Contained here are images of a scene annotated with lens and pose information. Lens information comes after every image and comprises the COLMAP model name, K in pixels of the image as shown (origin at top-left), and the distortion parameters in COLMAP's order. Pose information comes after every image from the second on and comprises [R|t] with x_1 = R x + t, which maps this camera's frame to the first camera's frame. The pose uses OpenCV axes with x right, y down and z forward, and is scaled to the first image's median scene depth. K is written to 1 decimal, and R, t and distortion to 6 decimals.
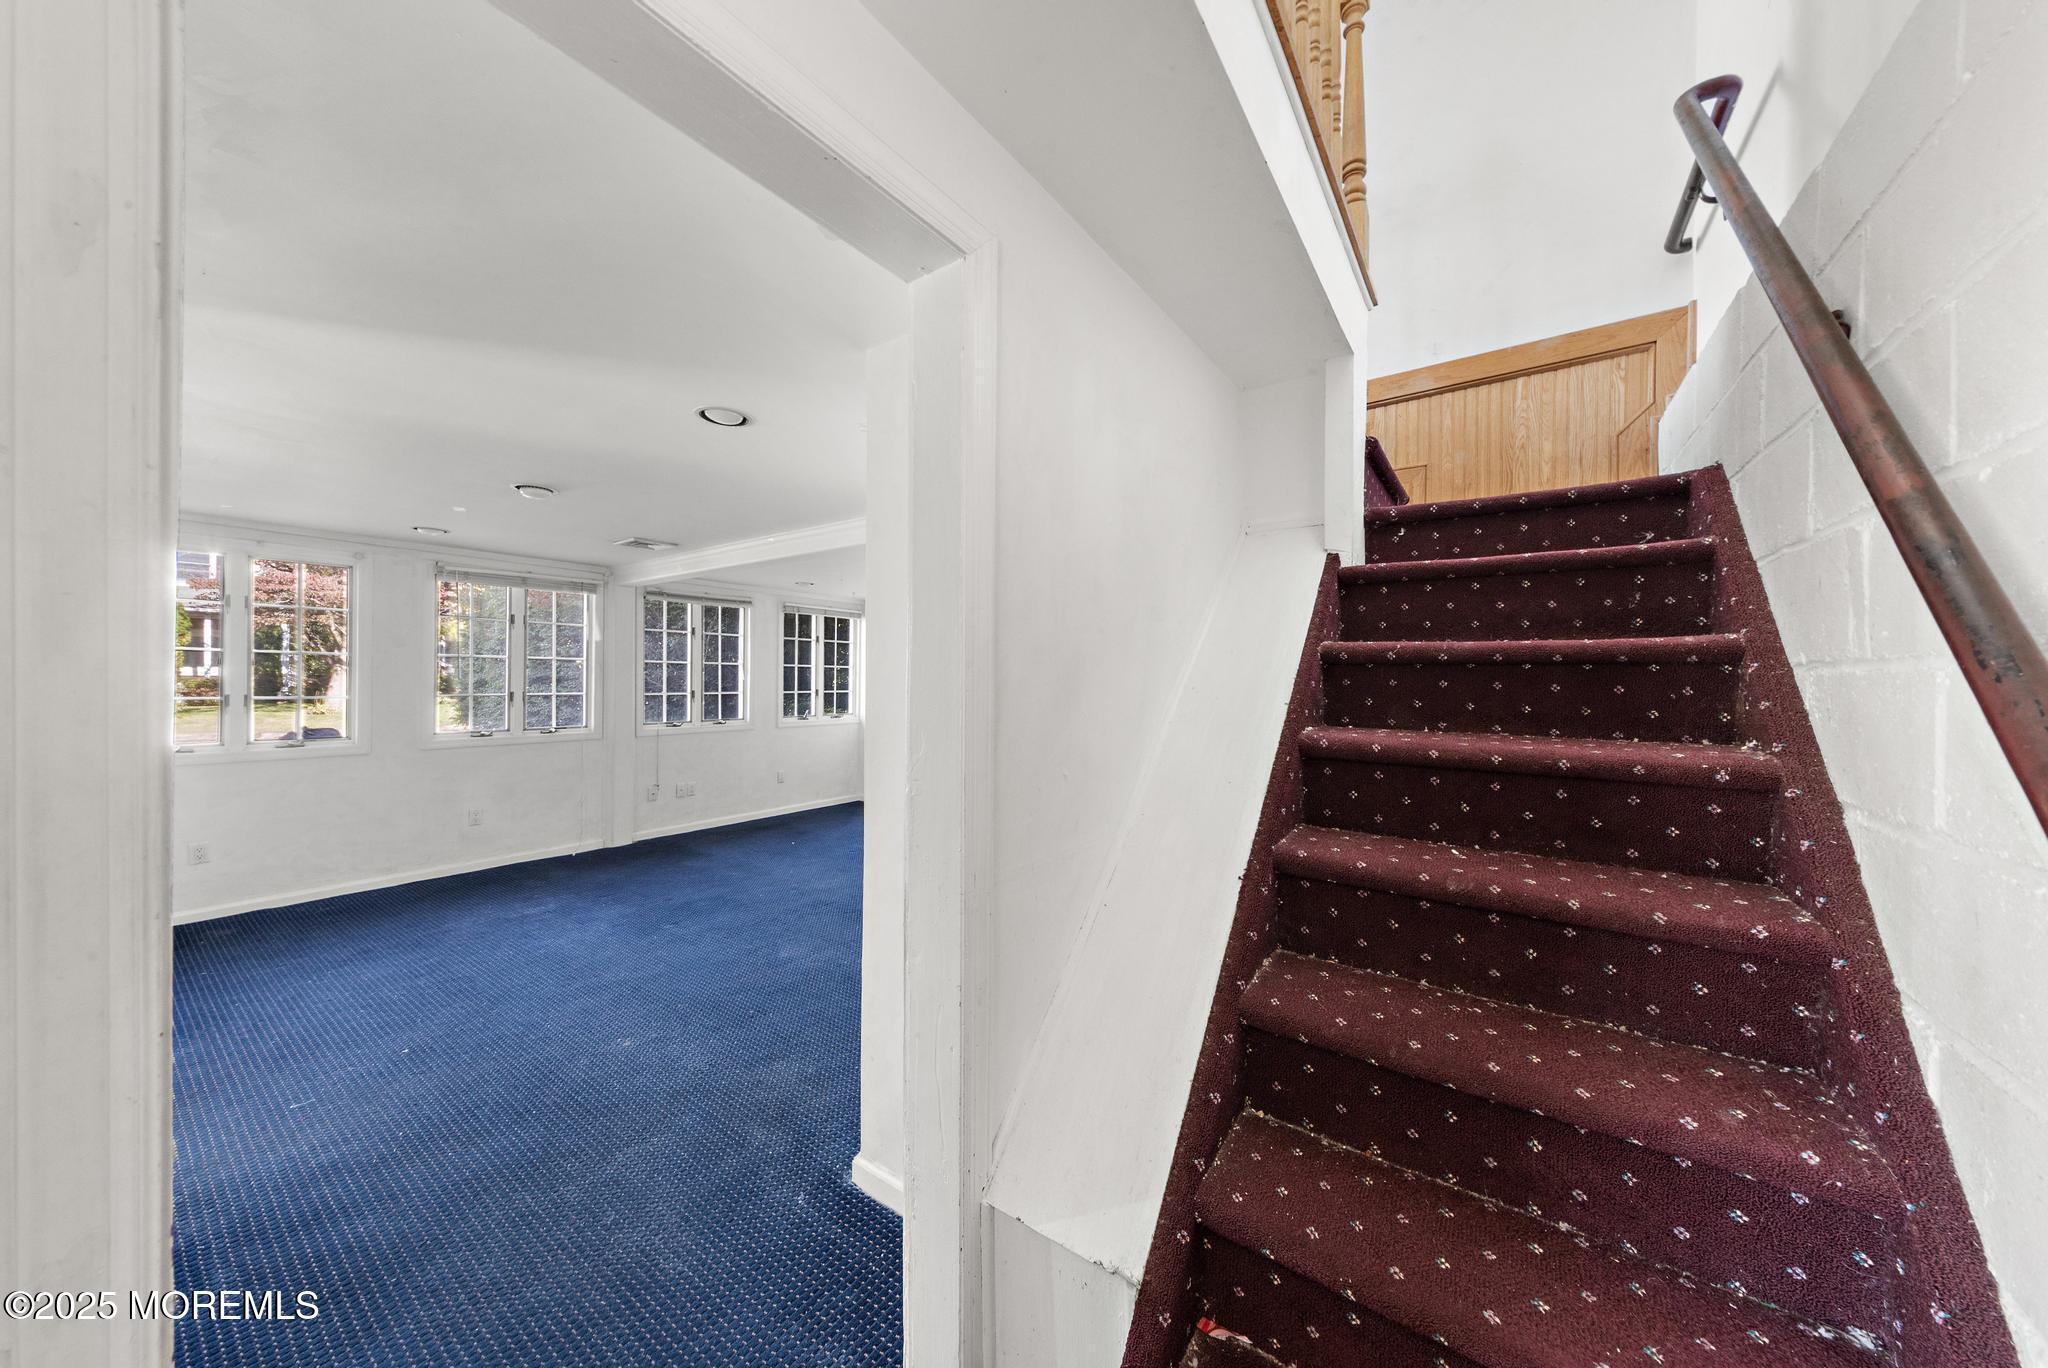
lens RADIAL K [[653.4, 0, 1028.8], [0, 653.4, 683.1], [0, 0, 1]] dist [-0.000261, -0.000029]
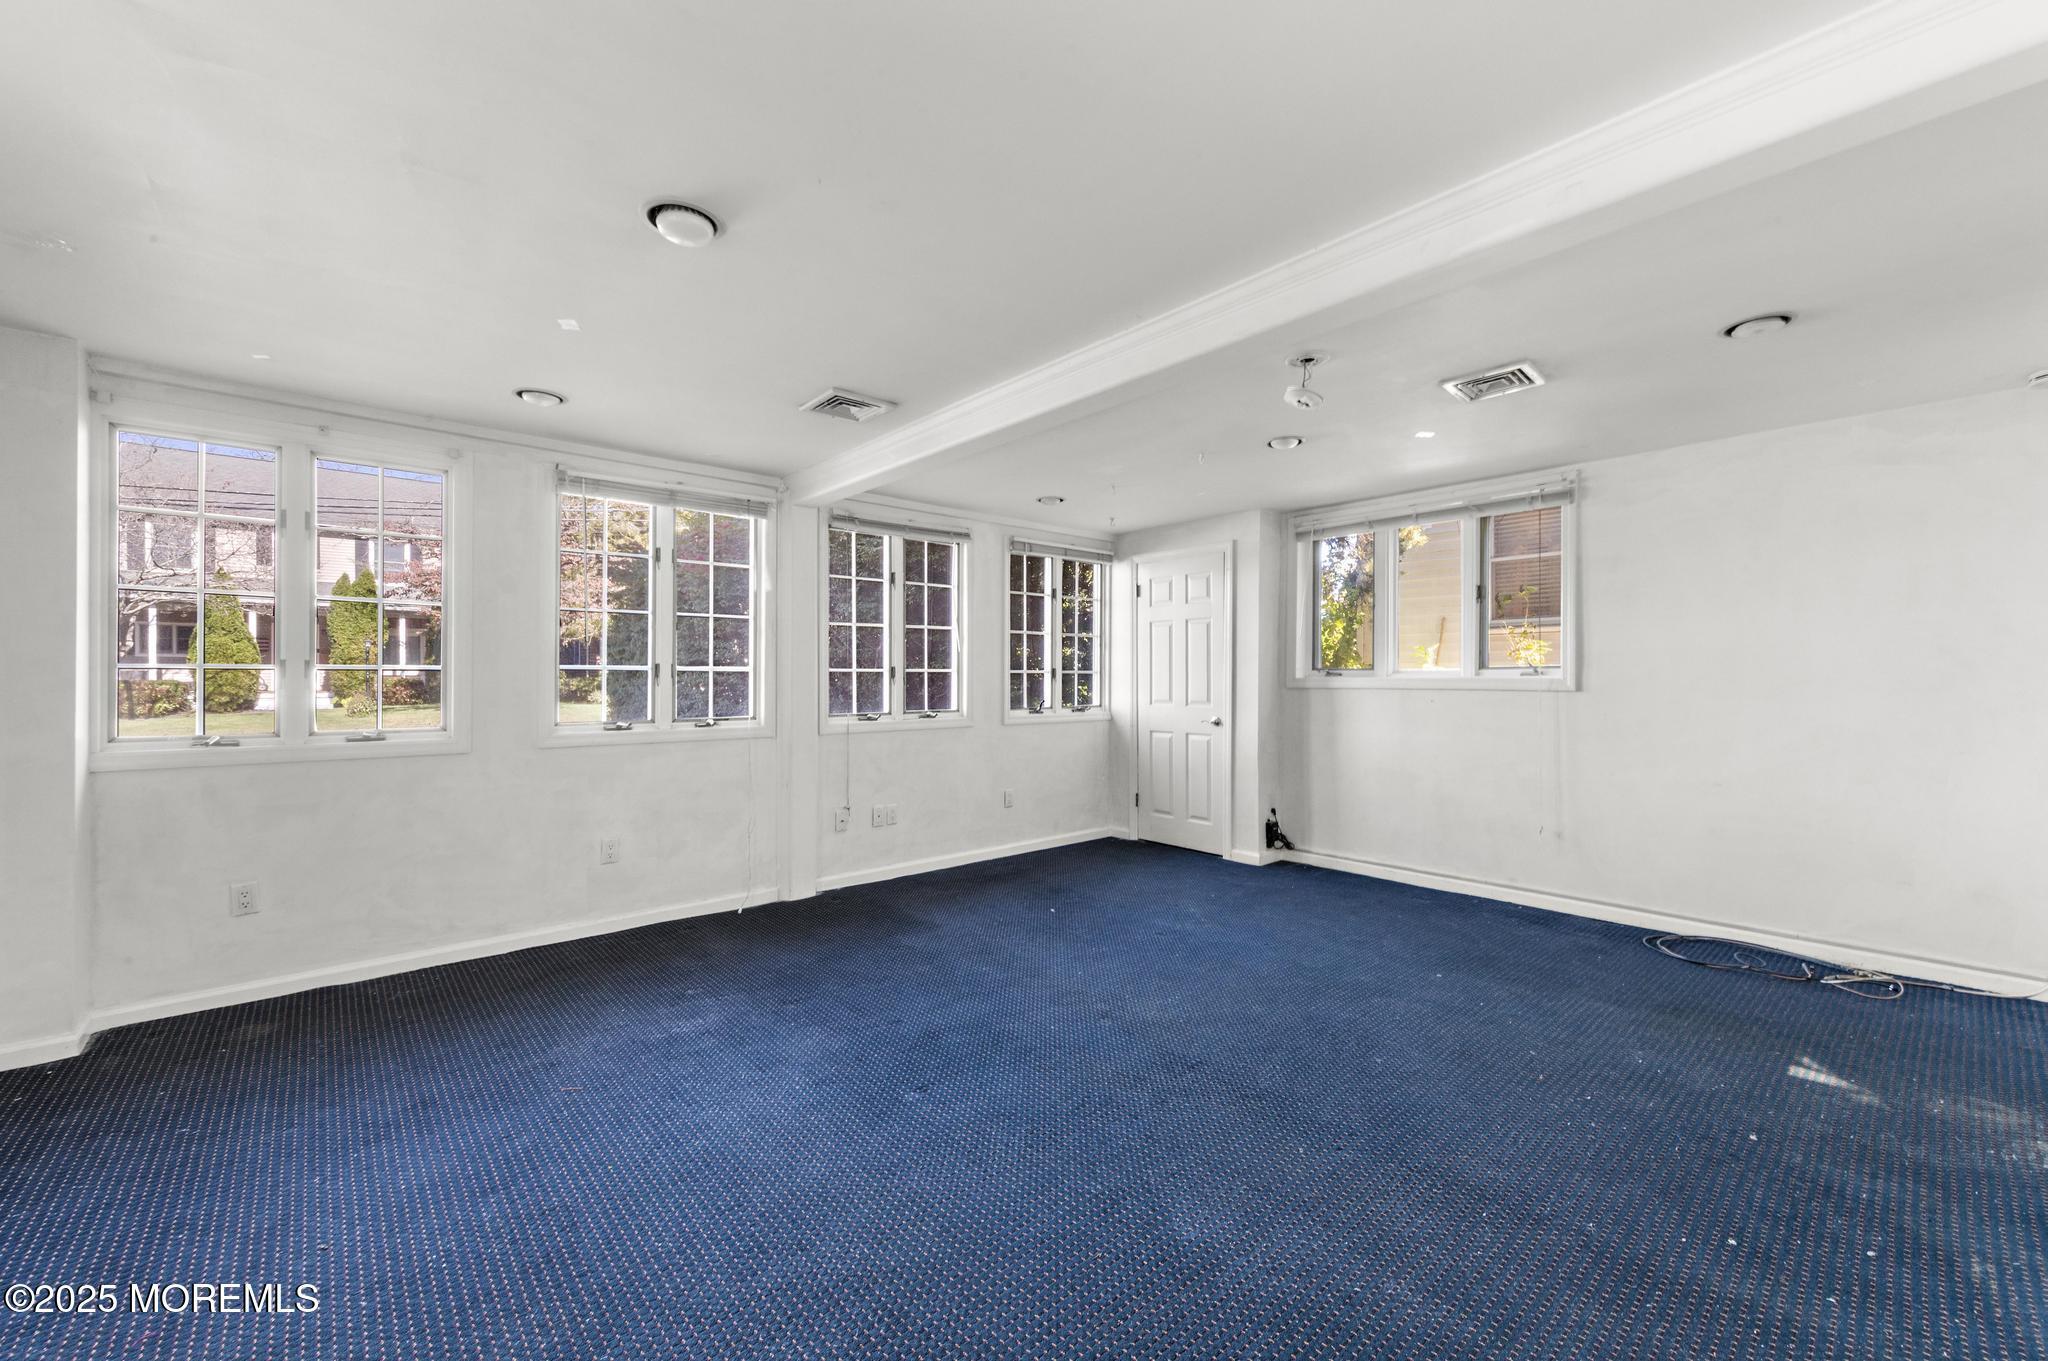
lens RADIAL K [[795.4, 0, 1025.8], [0, 795.4, 676.5], [0, 0, 1]] dist [0.008033, -0.000098]
pose [[0.970025, -0.007022, -0.242903, -0.209130], [0.005720, 0.999965, -0.006067, 0.030816], [0.242937, 0.004496, 0.970032, 0.276646]]
